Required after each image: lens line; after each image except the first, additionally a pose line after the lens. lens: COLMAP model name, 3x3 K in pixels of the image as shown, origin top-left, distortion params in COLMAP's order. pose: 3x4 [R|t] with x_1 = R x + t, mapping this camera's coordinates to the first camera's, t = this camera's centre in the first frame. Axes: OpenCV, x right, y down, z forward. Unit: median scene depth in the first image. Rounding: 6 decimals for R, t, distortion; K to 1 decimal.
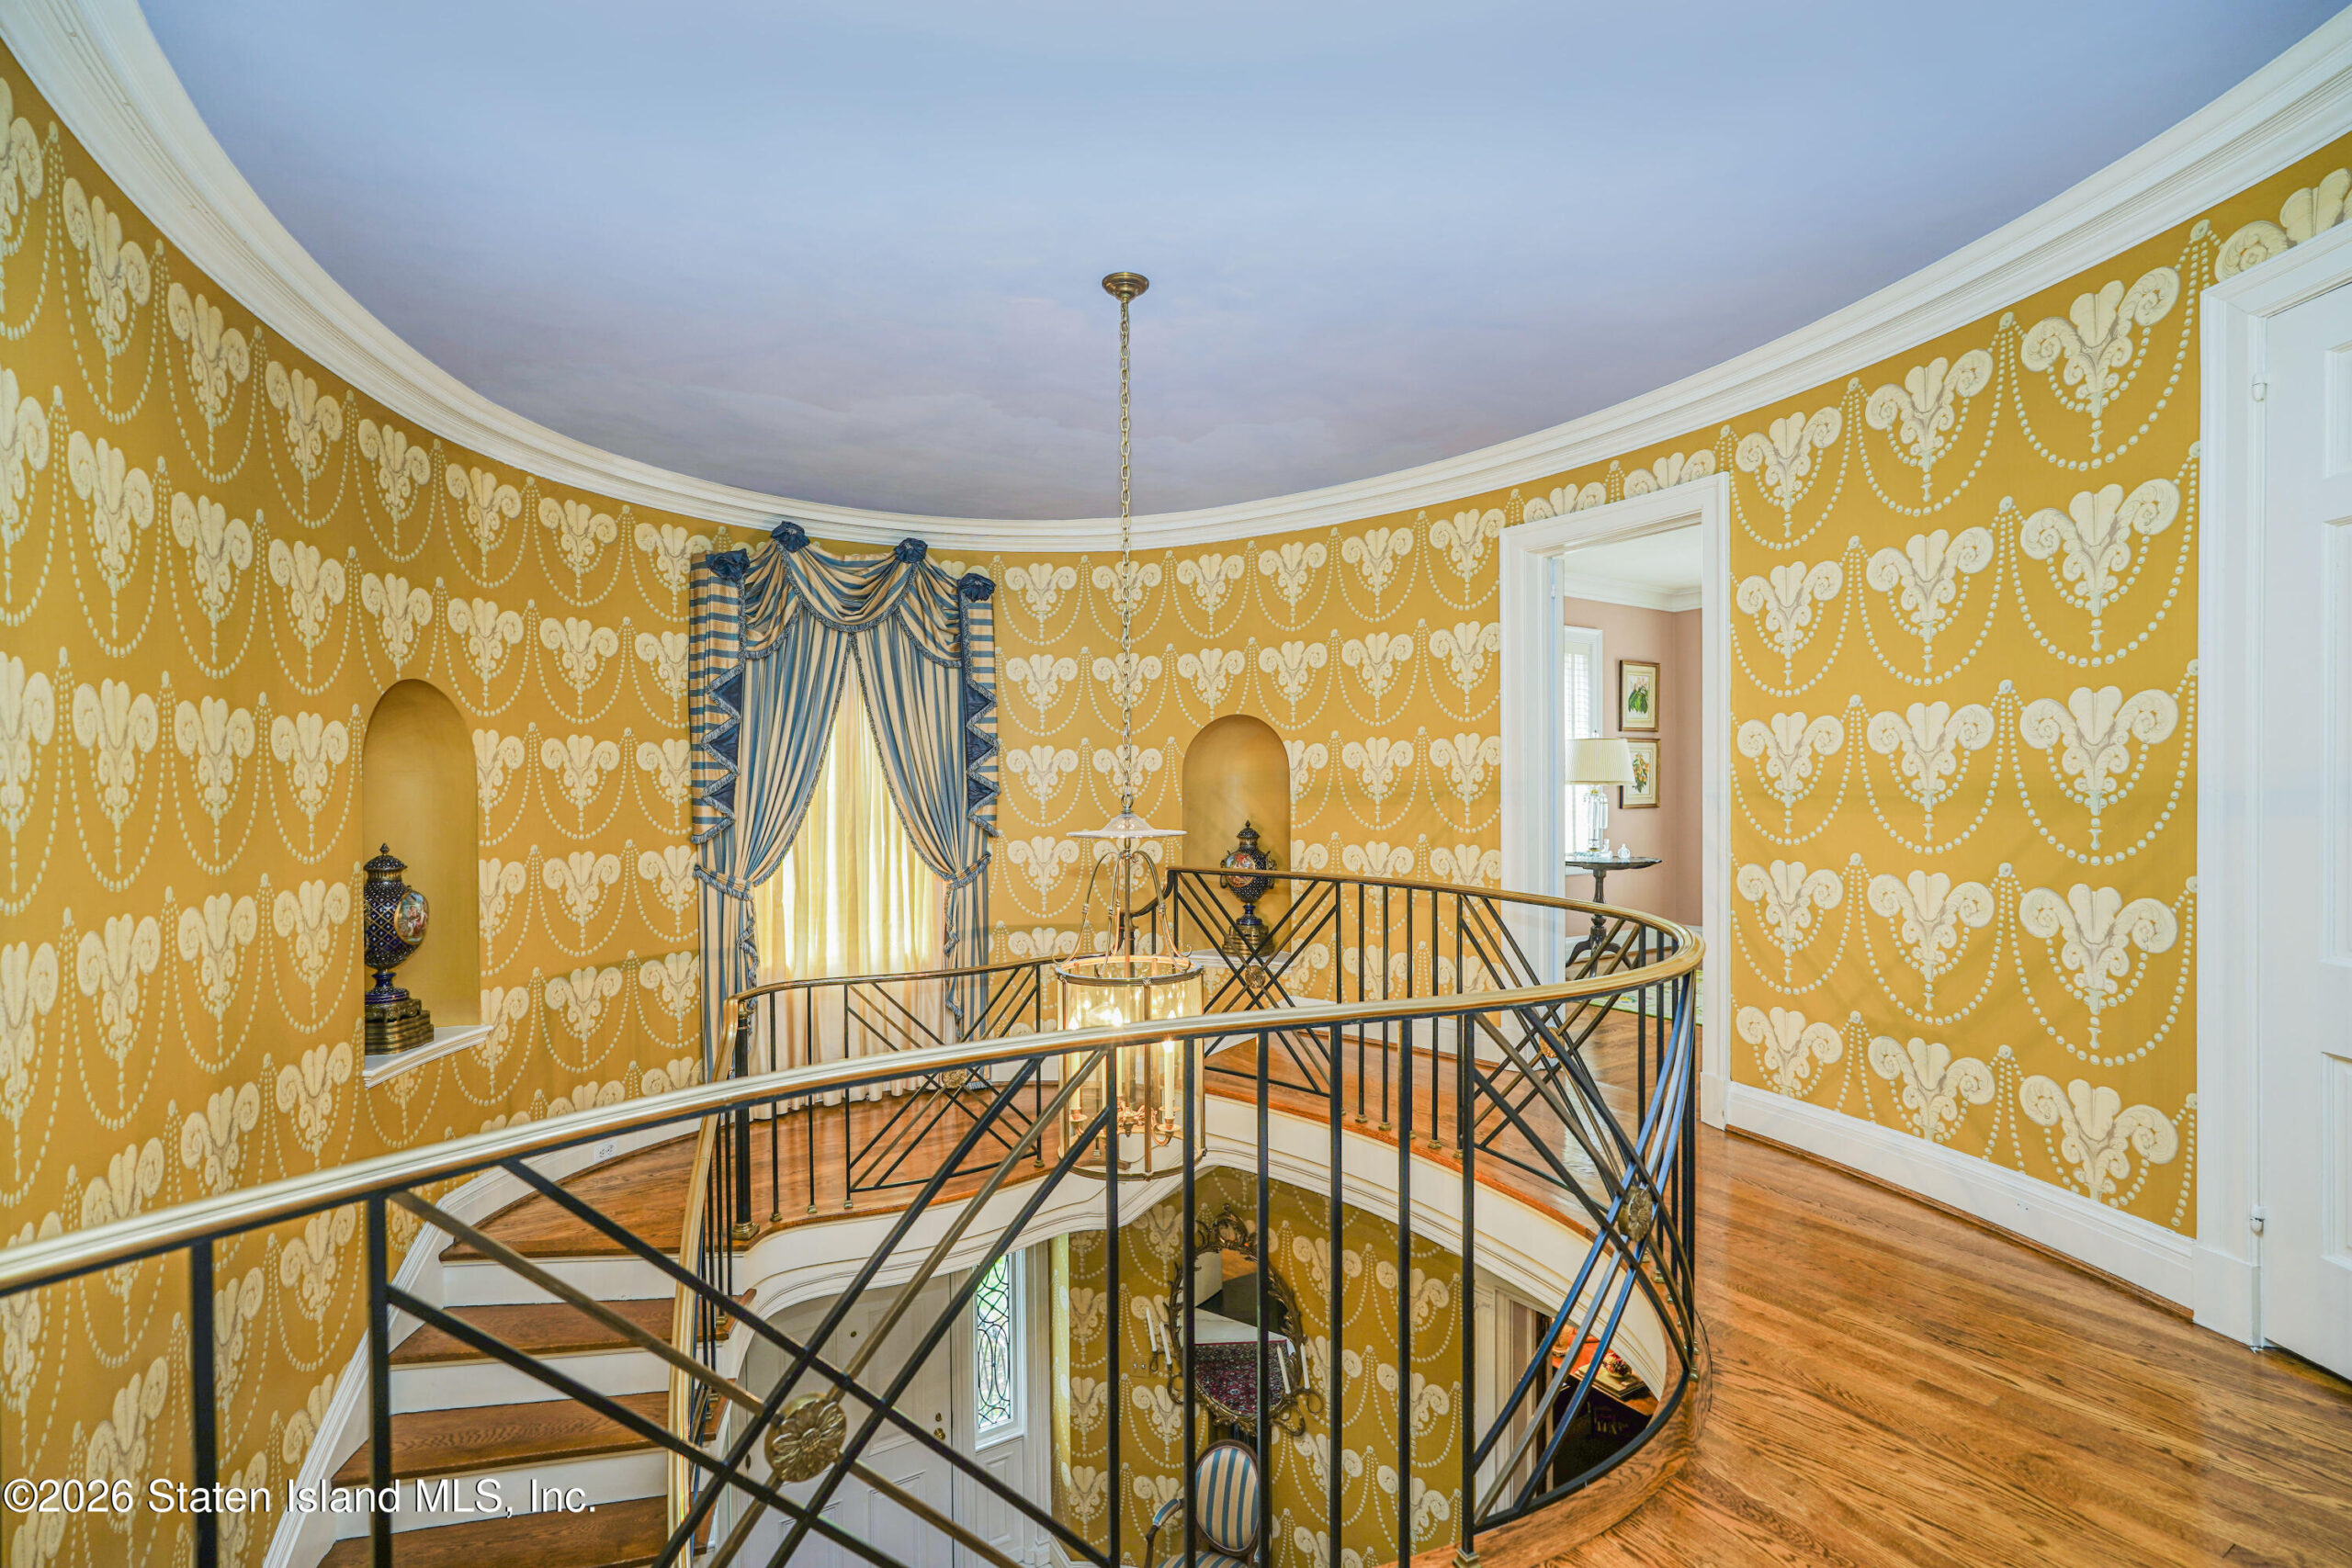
lens RADIAL K [[1028.0, 0, 1179.9], [0, 1028.0, 778.7], [0, 0, 1]] dist [0.013416, 0.000139]
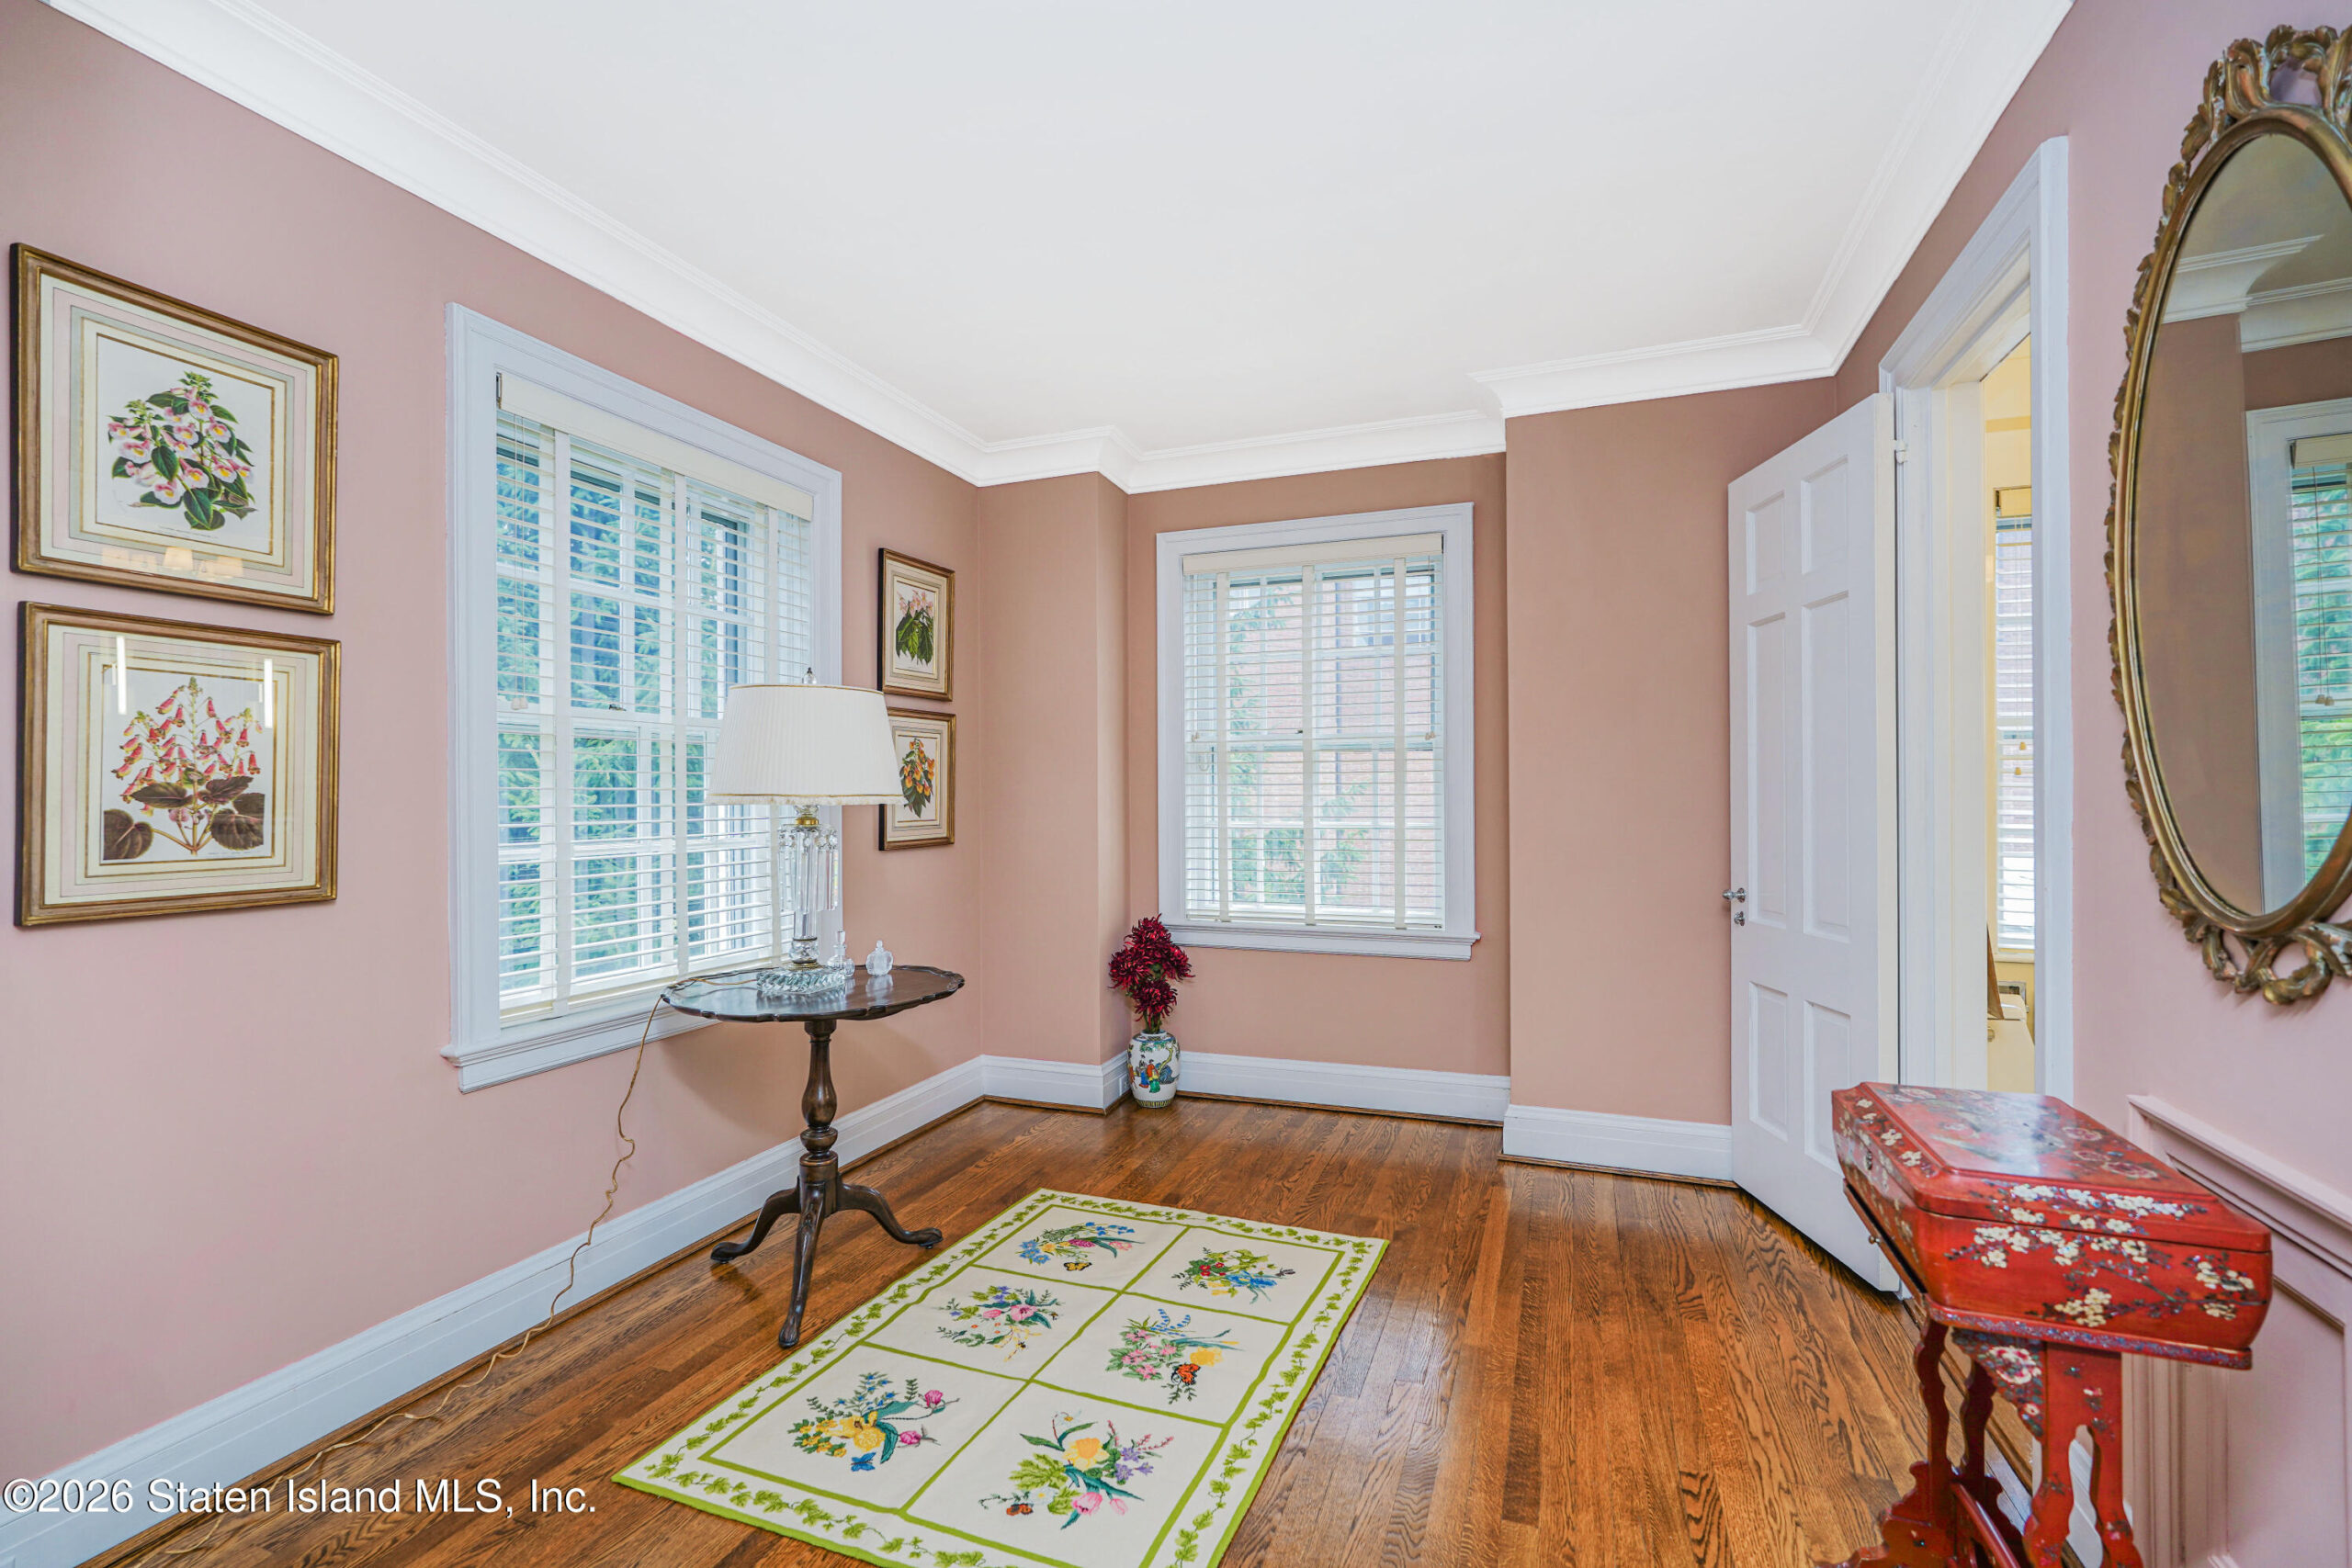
lens RADIAL K [[1028.0, 0, 1173.9], [0, 1028.0, 786.9], [0, 0, 1]] dist [0.013416, 0.000139]
pose [[0.791484, 0.000369, 0.611190, 0.237090], [0.008052, 0.999907, -0.011032, 0.005043], [-0.611137, 0.013653, 0.791407, 0.523698]]
